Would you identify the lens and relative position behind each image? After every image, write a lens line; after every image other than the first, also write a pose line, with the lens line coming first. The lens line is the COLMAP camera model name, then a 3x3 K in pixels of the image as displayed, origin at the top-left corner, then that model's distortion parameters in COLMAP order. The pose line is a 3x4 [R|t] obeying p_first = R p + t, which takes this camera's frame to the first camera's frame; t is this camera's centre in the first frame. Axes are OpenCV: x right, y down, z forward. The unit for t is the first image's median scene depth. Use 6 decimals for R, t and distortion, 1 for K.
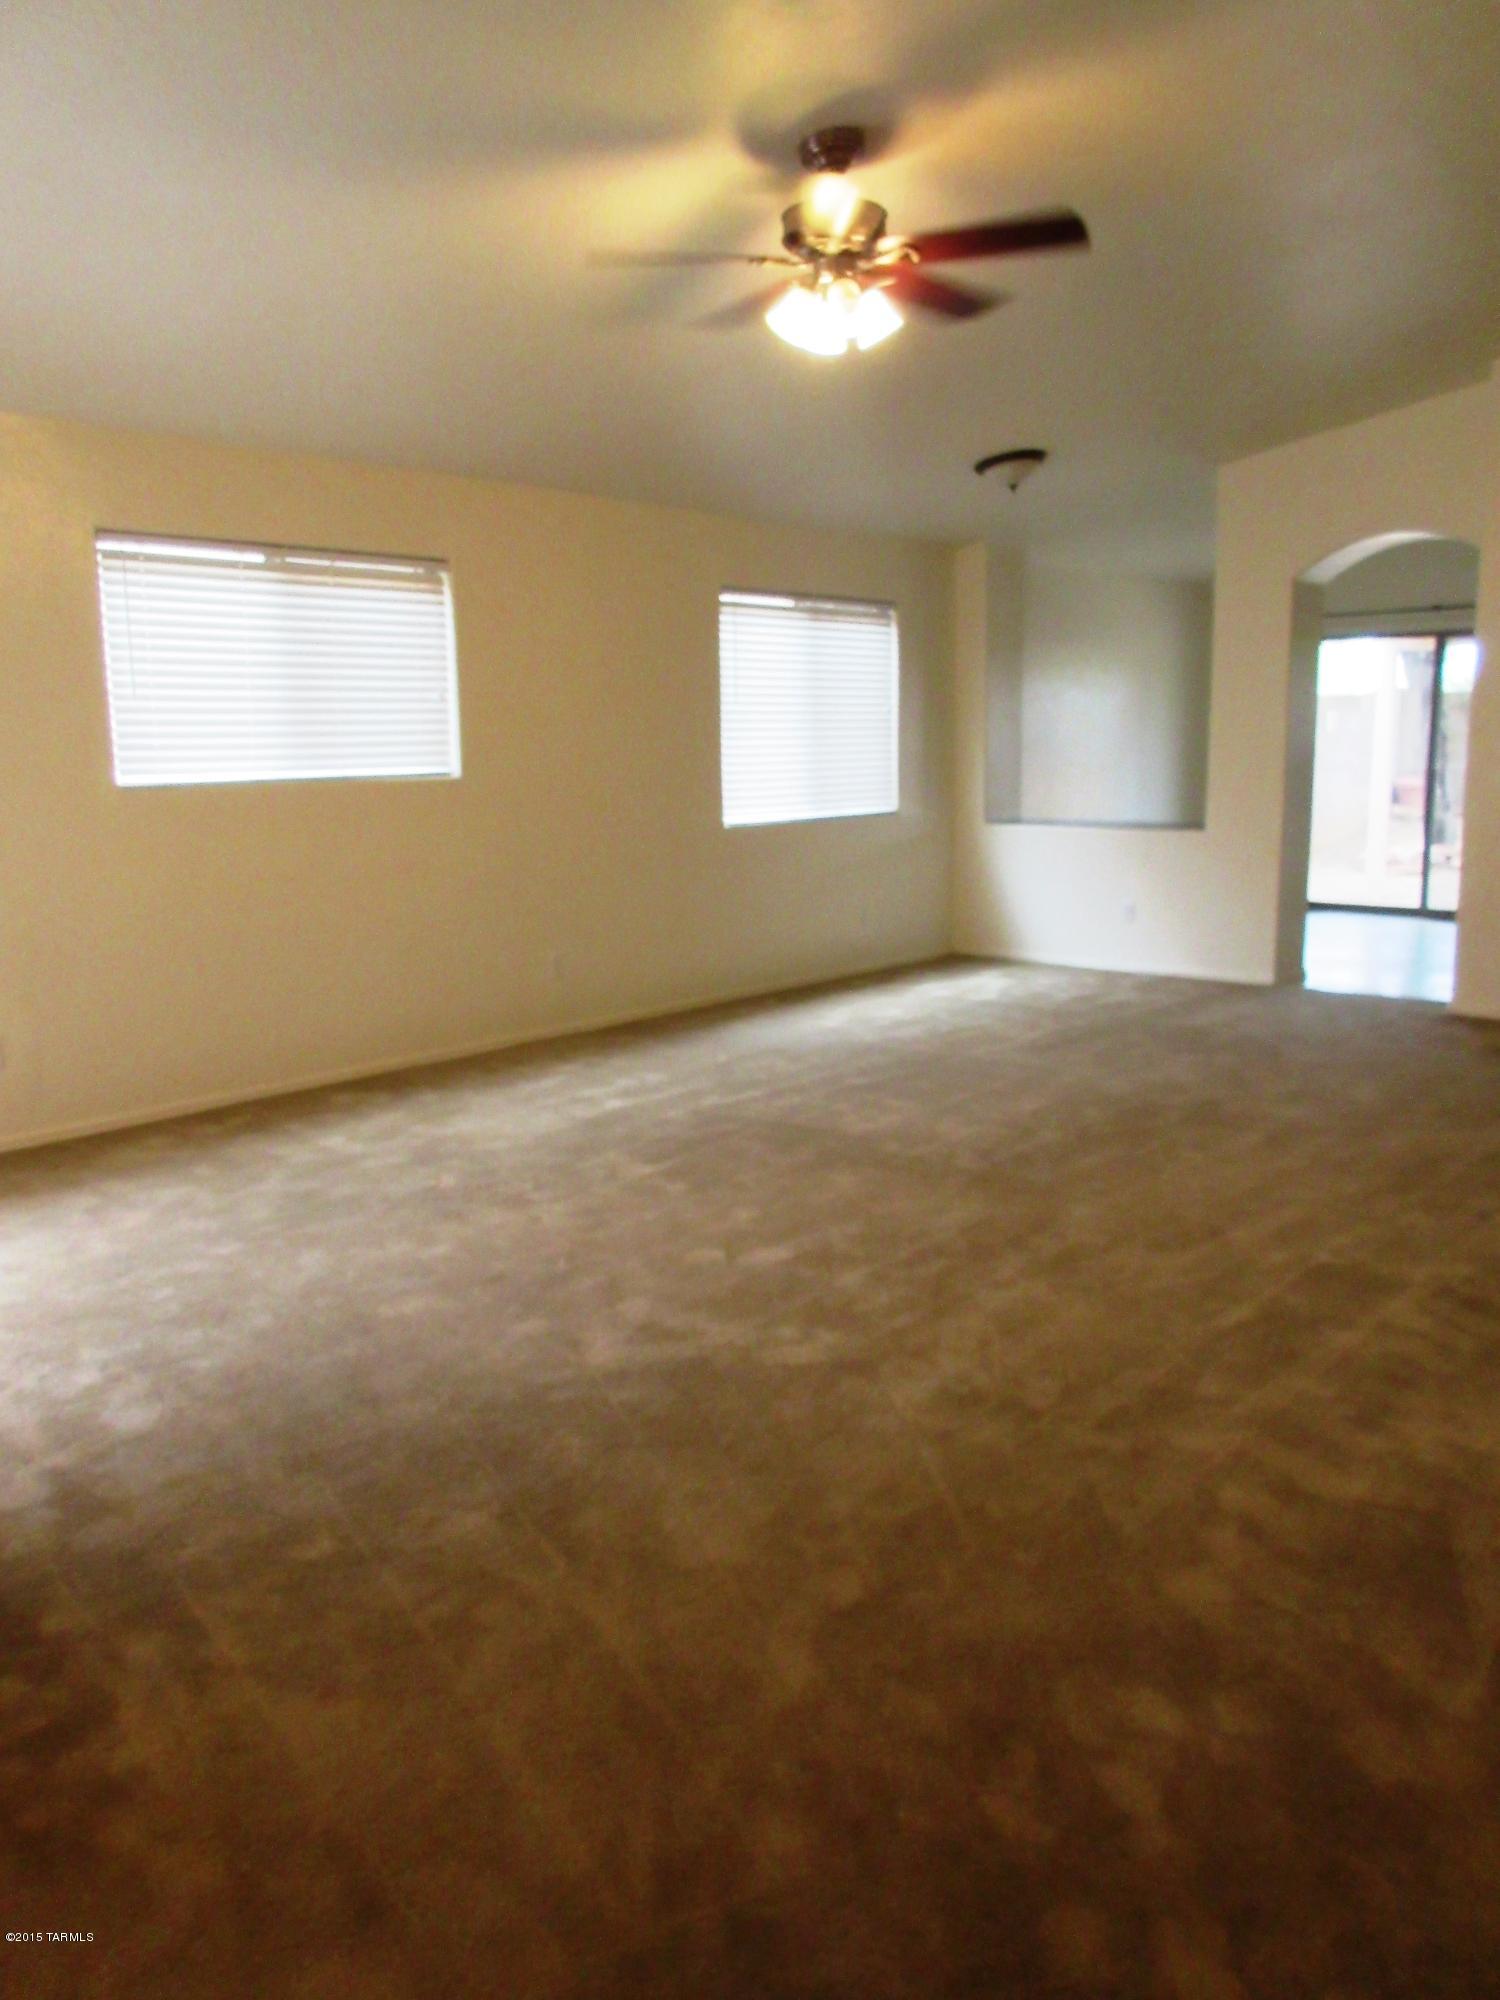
lens RADIAL K [[1523.0, 0, 750.0], [0, 1523.0, 1000.0], [0, 0, 1]] dist [0.009976, 0.000837]
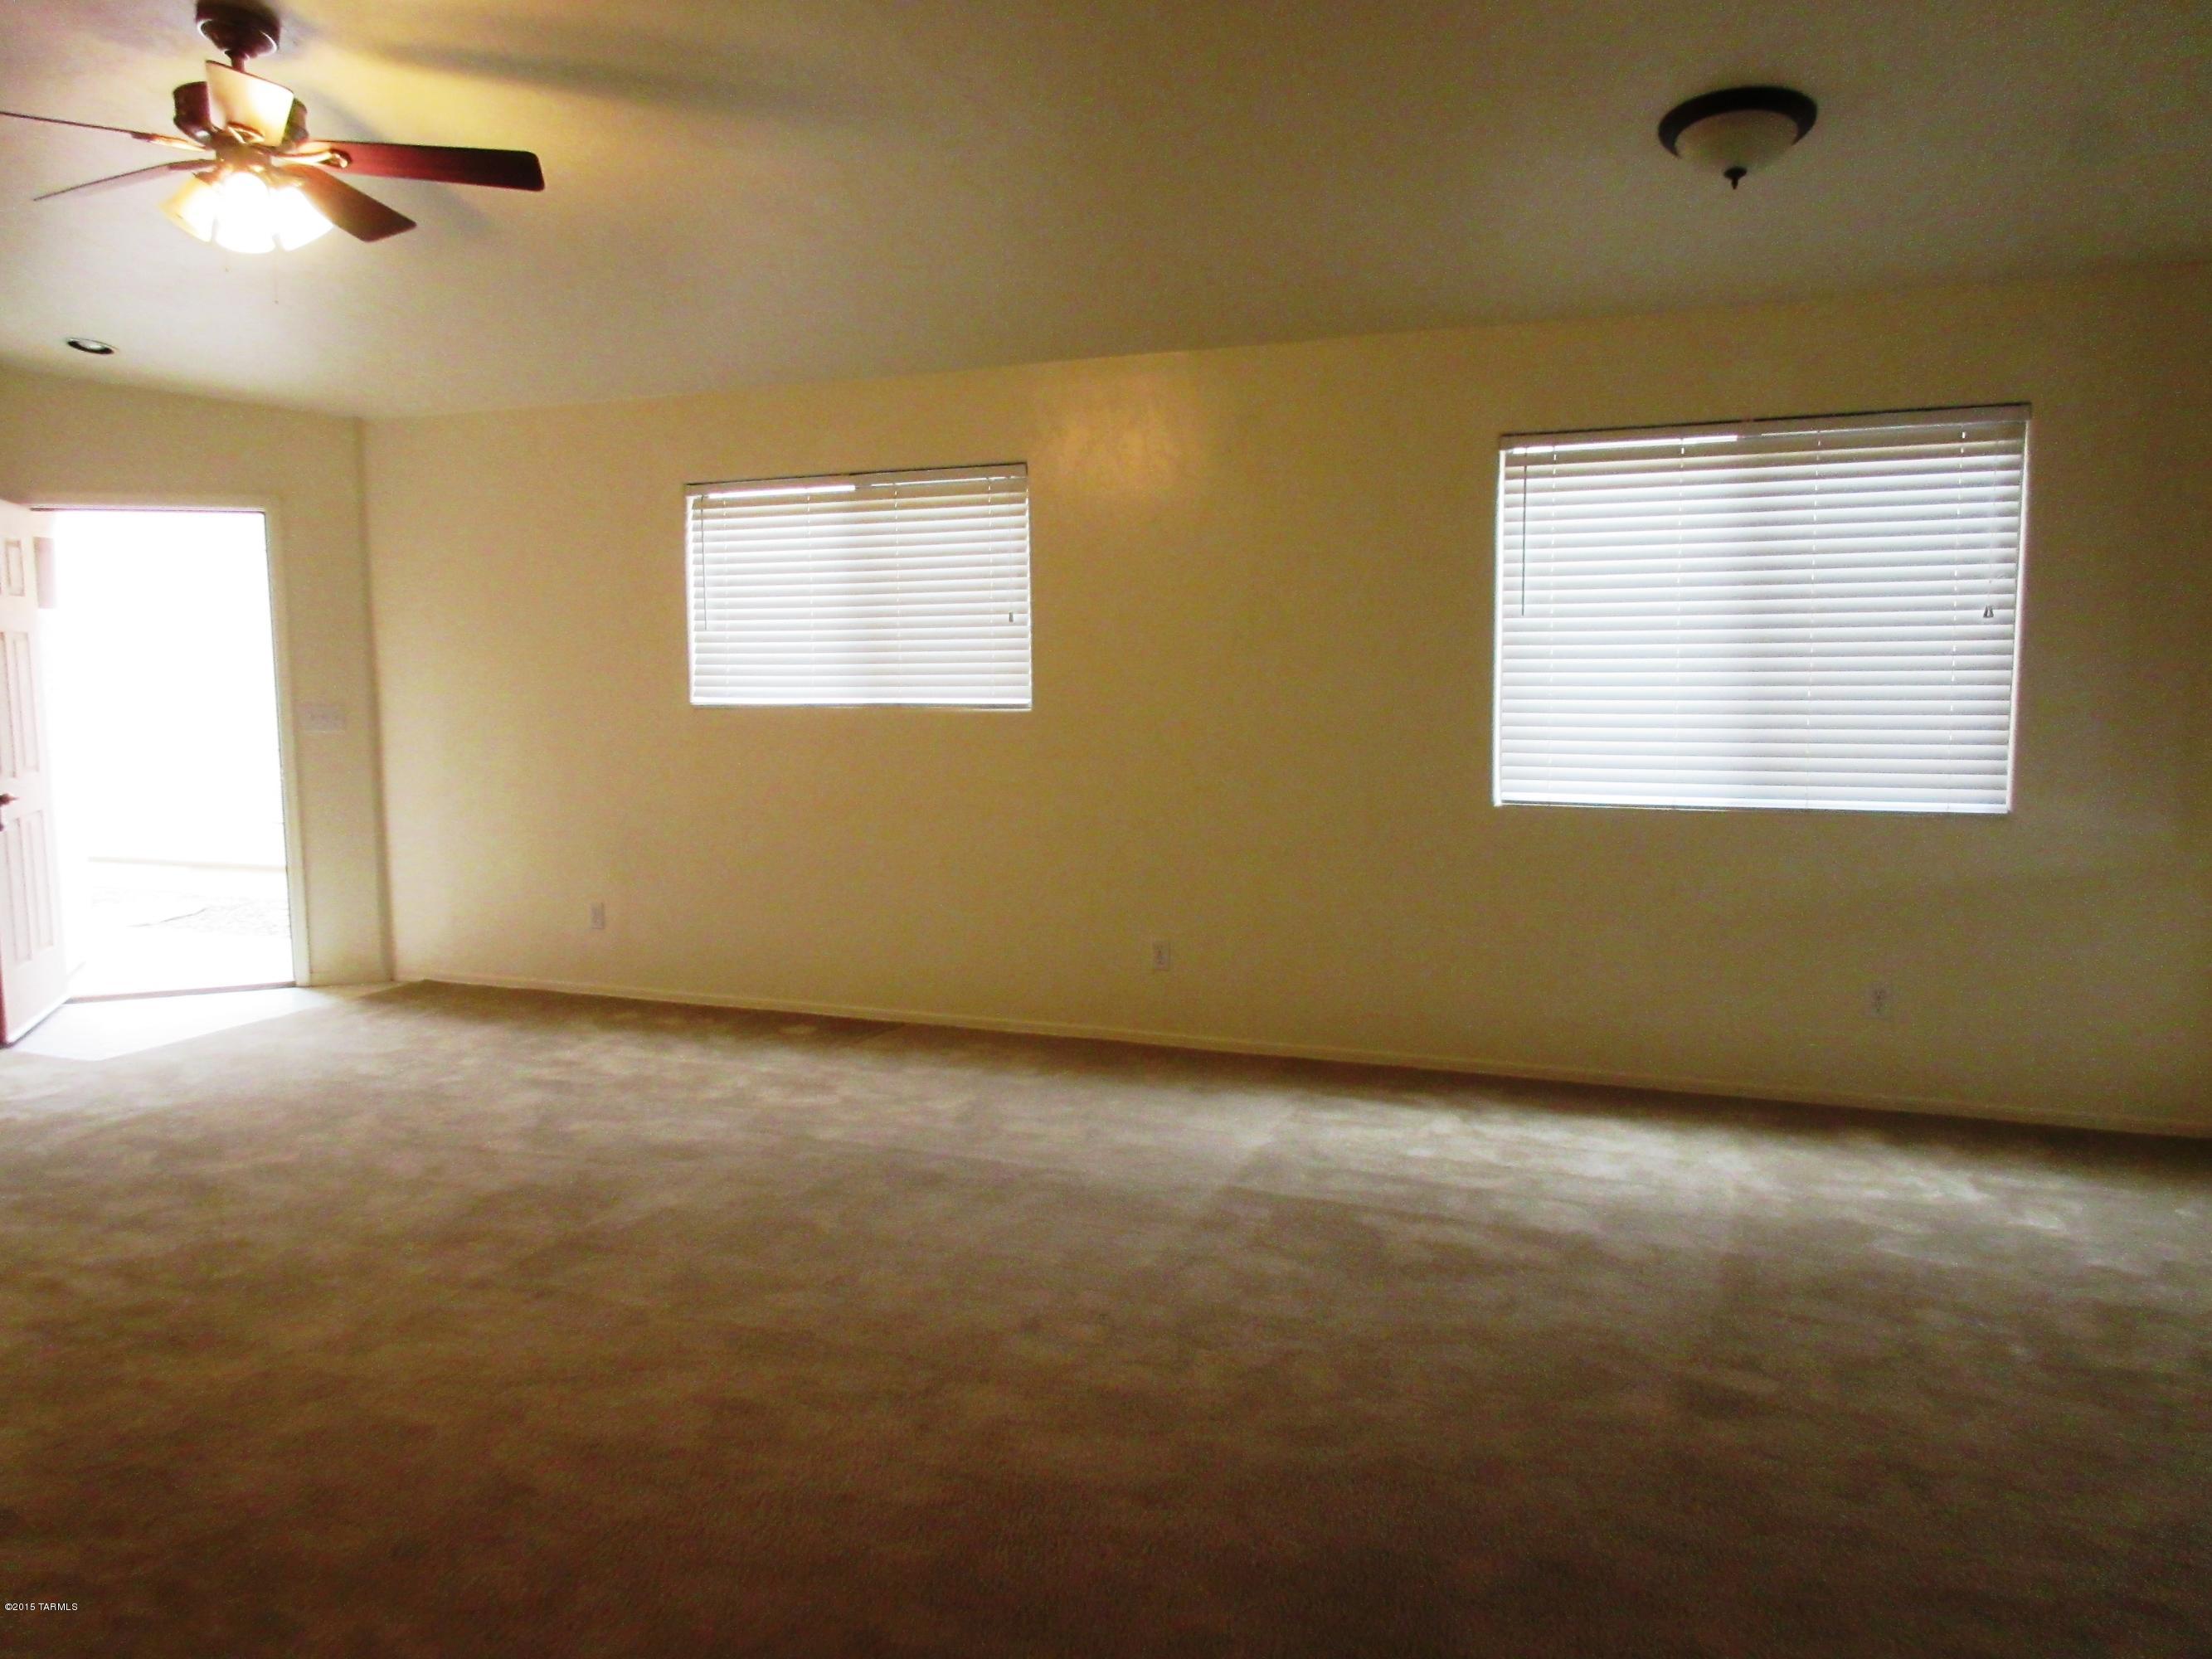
lens RADIAL K [[1624.1, 0, 1106.0], [0, 1624.1, 829.5], [0, 0, 1]] dist [-0.001654, -0.001244]
pose [[0.316891, 0.105357, -0.942592, 0.702169], [-0.161671, 0.985267, 0.055774, -0.139697], [0.934582, 0.134715, 0.329255, 0.756482]]
